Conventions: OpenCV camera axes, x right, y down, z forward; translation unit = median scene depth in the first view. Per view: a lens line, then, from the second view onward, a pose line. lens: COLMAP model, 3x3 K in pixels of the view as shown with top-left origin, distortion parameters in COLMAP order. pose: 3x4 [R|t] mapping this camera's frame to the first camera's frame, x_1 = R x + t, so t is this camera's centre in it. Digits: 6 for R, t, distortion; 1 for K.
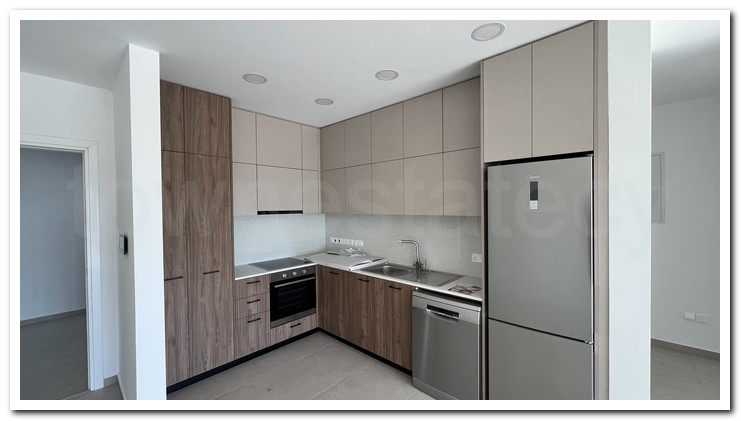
lens RADIAL K [[282.6, 0, 370.5], [0, 282.6, 210.5], [0, 0, 1]] dist [0.000623, 0.000193]
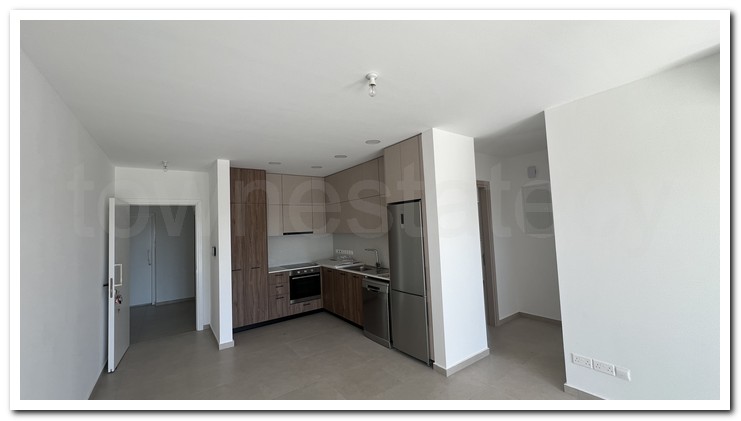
lens RADIAL K [[282.6, 0, 370.5], [0, 282.6, 210.5], [0, 0, 1]] dist [0.000623, 0.000193]
pose [[0.980038, -0.043487, -0.193994, 0.480281], [0.030869, 0.997235, -0.067596, -0.000508], [0.196397, 0.060258, 0.978671, -0.590996]]
